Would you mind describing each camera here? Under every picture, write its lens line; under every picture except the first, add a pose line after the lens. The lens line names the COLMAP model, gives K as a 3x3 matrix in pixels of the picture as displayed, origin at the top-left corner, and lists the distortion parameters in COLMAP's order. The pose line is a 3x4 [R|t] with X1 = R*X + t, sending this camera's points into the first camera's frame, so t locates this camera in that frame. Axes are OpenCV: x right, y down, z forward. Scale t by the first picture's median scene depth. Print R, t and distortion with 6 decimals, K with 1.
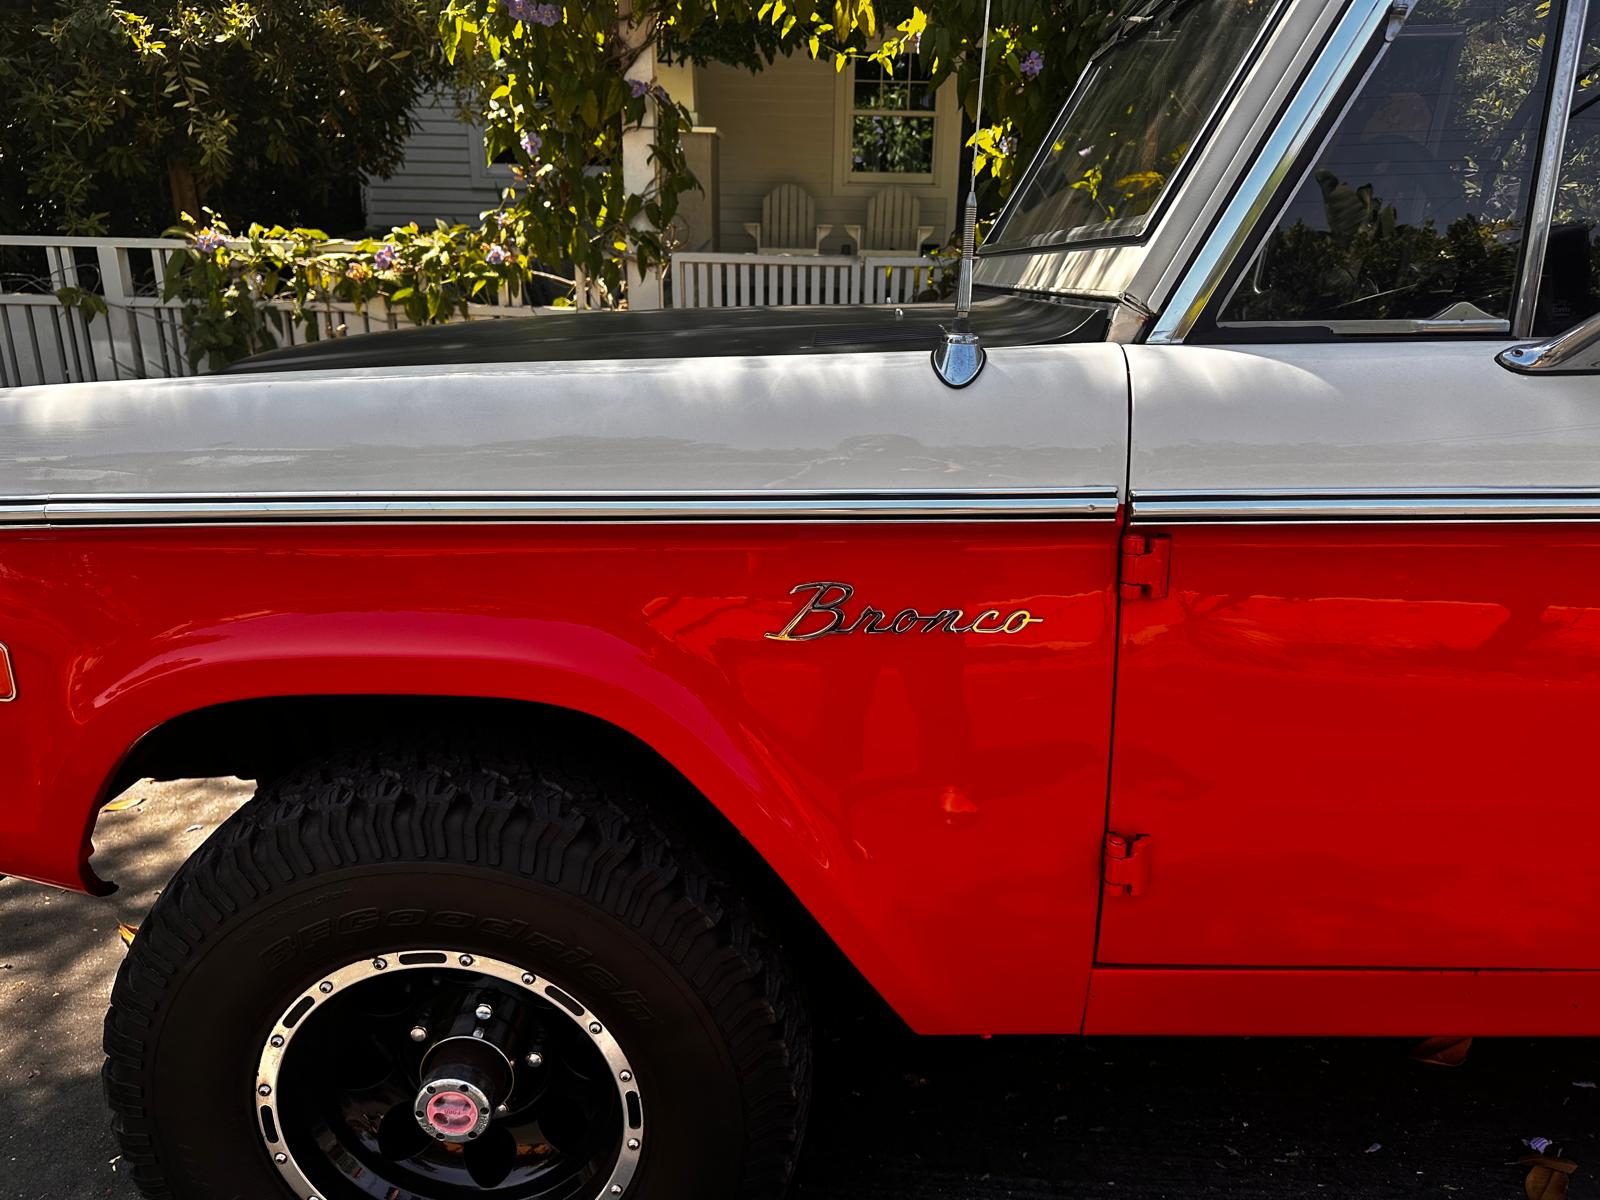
lens RADIAL K [[1251.7, 0, 800.0], [0, 1251.7, 600.0], [0, 0, 1]] dist [0.010446, -0.002708]
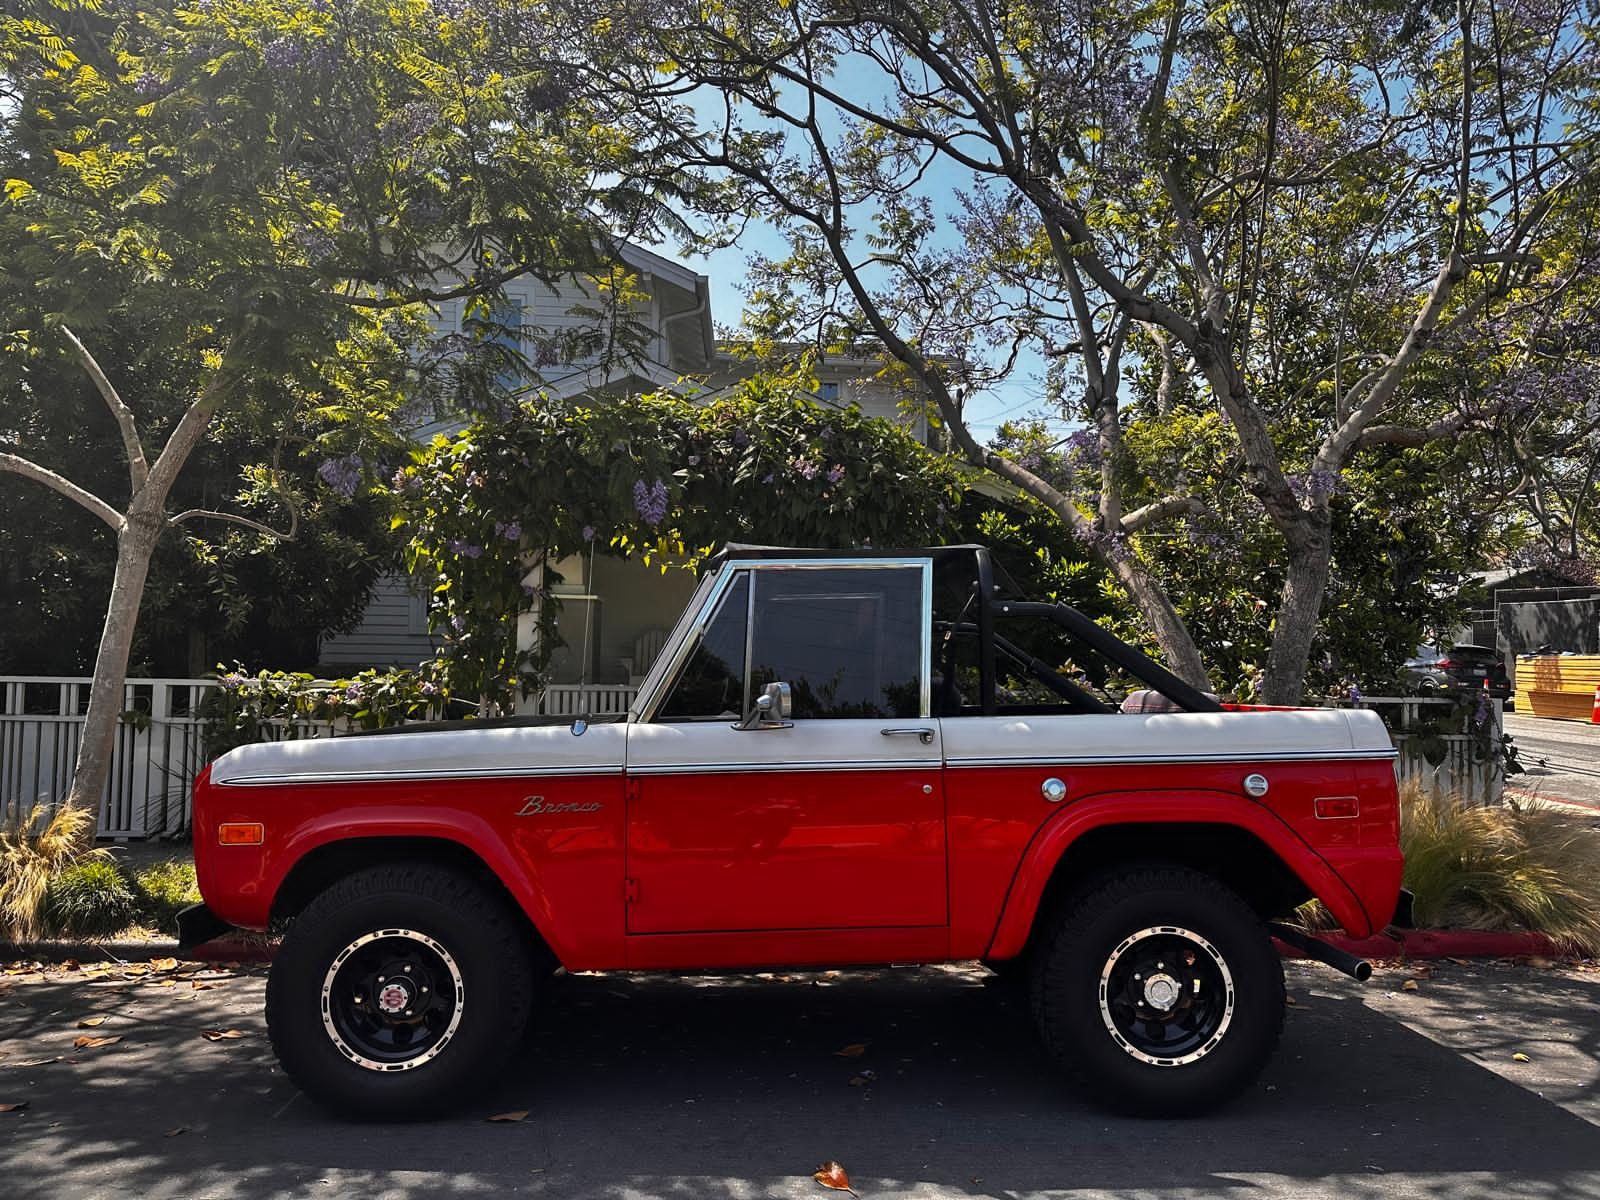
lens RADIAL K [[1085.6, 0, 798.4], [0, 1085.6, 565.7], [0, 0, 1]] dist [0.192124, -0.349141]
pose [[0.994991, 0.011205, 0.099333, 0.076964], [0.025741, 0.931468, -0.362910, 0.092196], [-0.096592, 0.363650, 0.926514, -0.369099]]
